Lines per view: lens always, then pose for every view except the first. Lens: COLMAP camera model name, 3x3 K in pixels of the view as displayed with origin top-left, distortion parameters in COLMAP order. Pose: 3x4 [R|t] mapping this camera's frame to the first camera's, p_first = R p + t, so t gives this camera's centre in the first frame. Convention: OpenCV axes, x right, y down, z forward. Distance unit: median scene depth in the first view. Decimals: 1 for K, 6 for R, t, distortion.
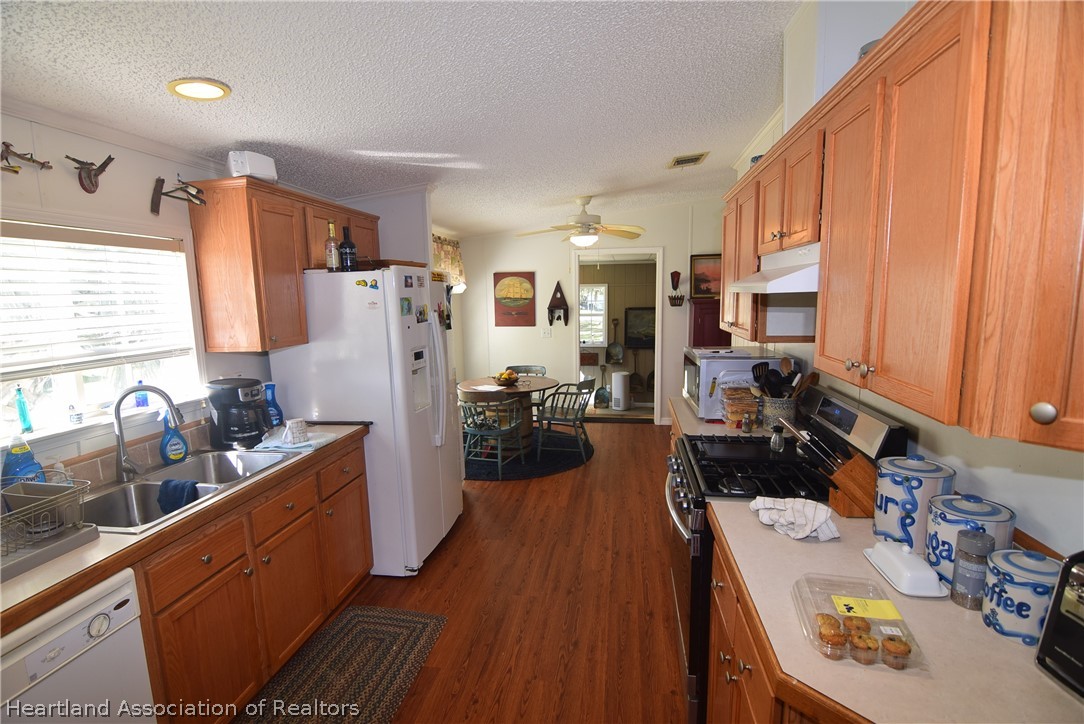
lens RADIAL K [[525.6, 0, 537.6], [0, 525.6, 369.3], [0, 0, 1]] dist [-0.006780, -0.009181]
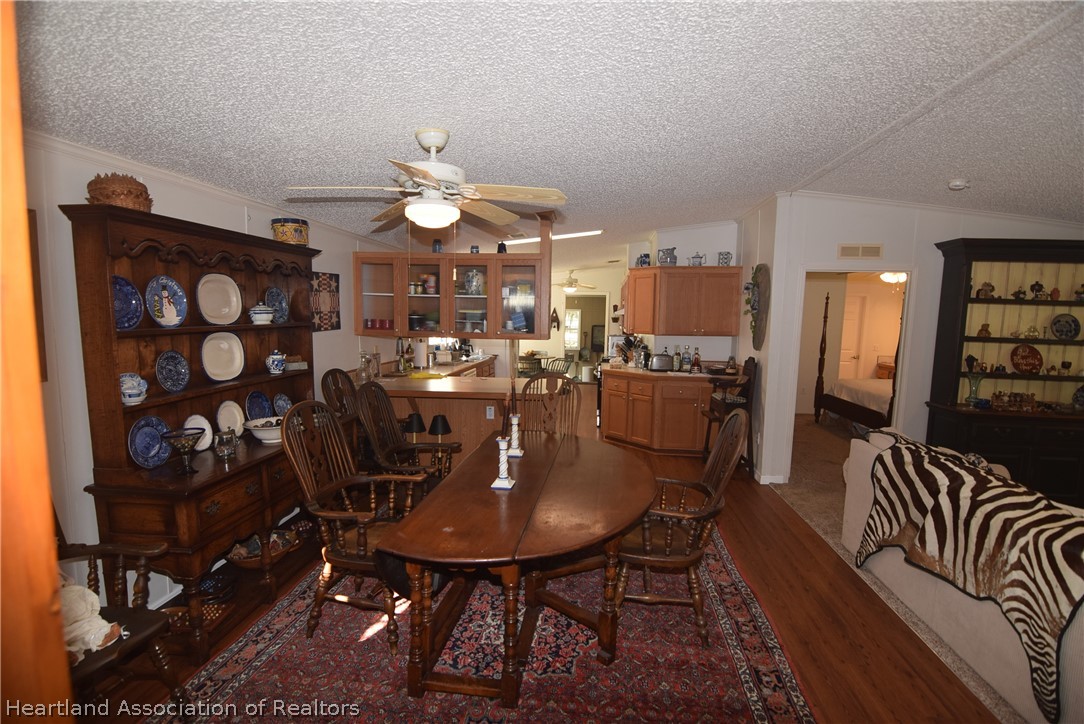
lens RADIAL K [[525.6, 0, 537.6], [0, 525.6, 369.3], [0, 0, 1]] dist [-0.006780, -0.009181]
pose [[0.998358, 0.028958, 0.049425, -0.245170], [-0.026887, 0.998753, -0.042058, 0.306765], [-0.050582, 0.040660, 0.997892, -1.975610]]
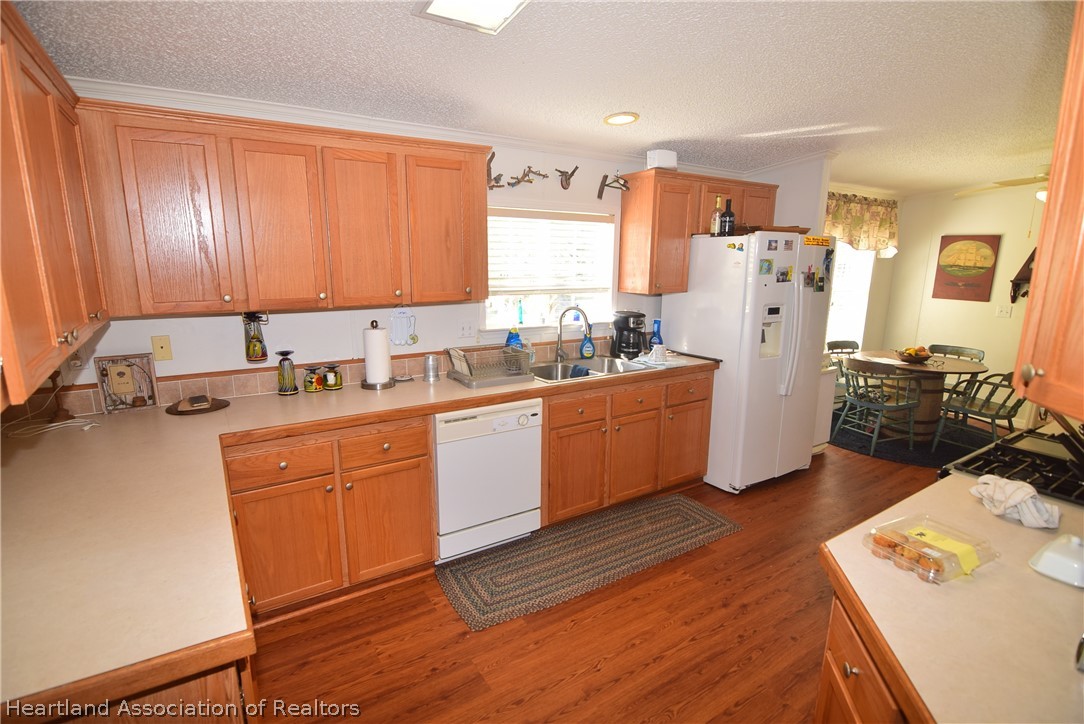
lens RADIAL K [[525.6, 0, 537.6], [0, 525.6, 369.3], [0, 0, 1]] dist [-0.006780, -0.009181]
pose [[0.668770, 0.182586, -0.720701, 0.296562], [-0.129706, 0.983162, 0.128719, 0.019552], [0.732068, 0.007396, 0.681191, -0.161781]]
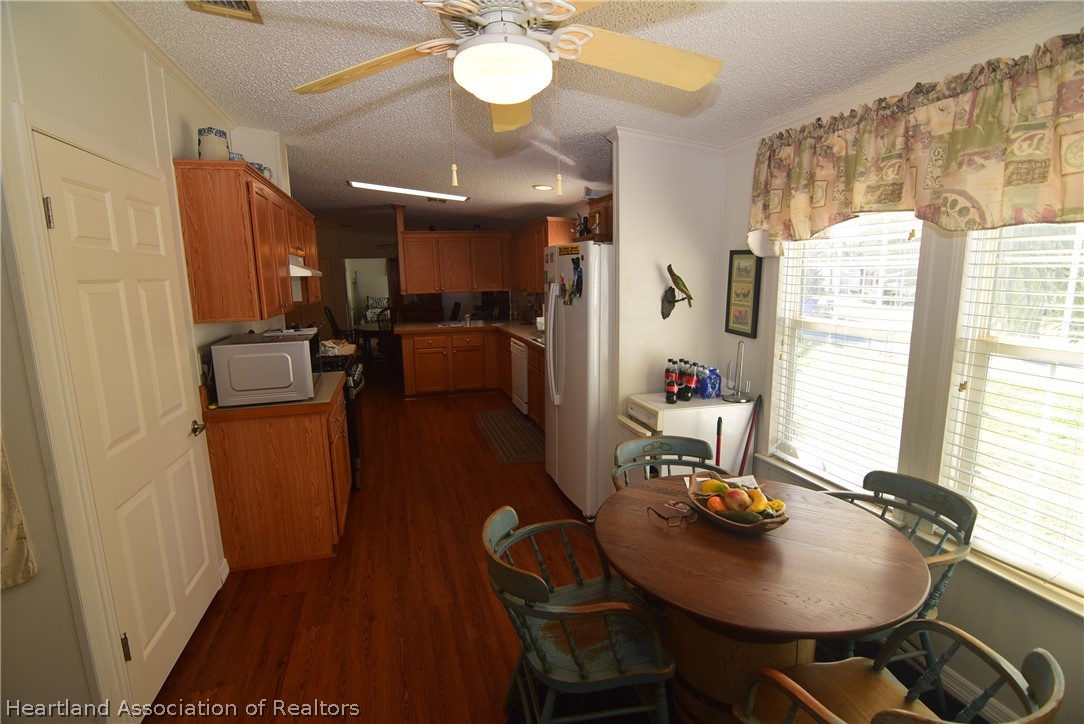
lens RADIAL K [[525.6, 0, 537.6], [0, 525.6, 369.3], [0, 0, 1]] dist [-0.006780, -0.009181]
pose [[-0.910411, 0.105706, -0.399972, 0.338821], [-0.027242, 0.949390, 0.312915, -0.331566], [0.412806, 0.295777, -0.861456, 2.287117]]
